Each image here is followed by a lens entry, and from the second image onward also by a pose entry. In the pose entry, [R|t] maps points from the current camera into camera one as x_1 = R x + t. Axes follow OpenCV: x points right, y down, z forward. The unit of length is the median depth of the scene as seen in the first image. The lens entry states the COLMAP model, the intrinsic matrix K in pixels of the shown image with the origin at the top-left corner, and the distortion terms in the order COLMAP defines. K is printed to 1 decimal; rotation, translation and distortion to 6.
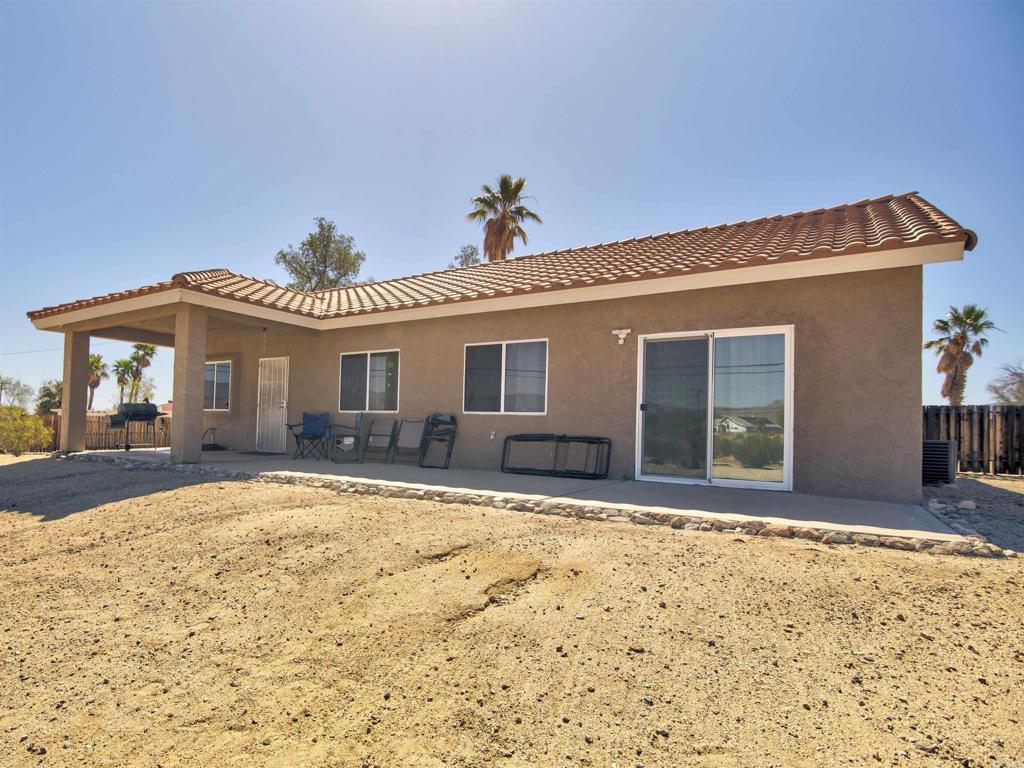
lens RADIAL K [[521.8, 0, 512.0], [0, 521.8, 384.0], [0, 0, 1]] dist [-0.001290, -0.000075]
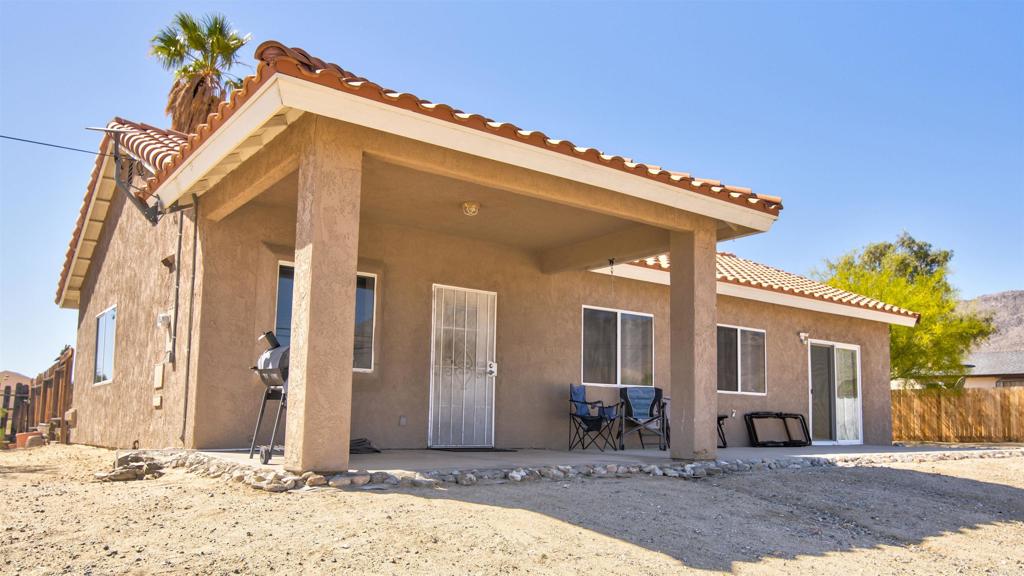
lens RADIAL K [[756.9, 0, 512.0], [0, 756.9, 288.0], [0, 0, 1]] dist [0.000104, -0.000039]
pose [[0.384524, 0.130611, 0.913828, -1.669841], [-0.092916, 0.990389, -0.102456, 0.045277], [-0.918427, -0.045512, 0.392964, 0.822141]]
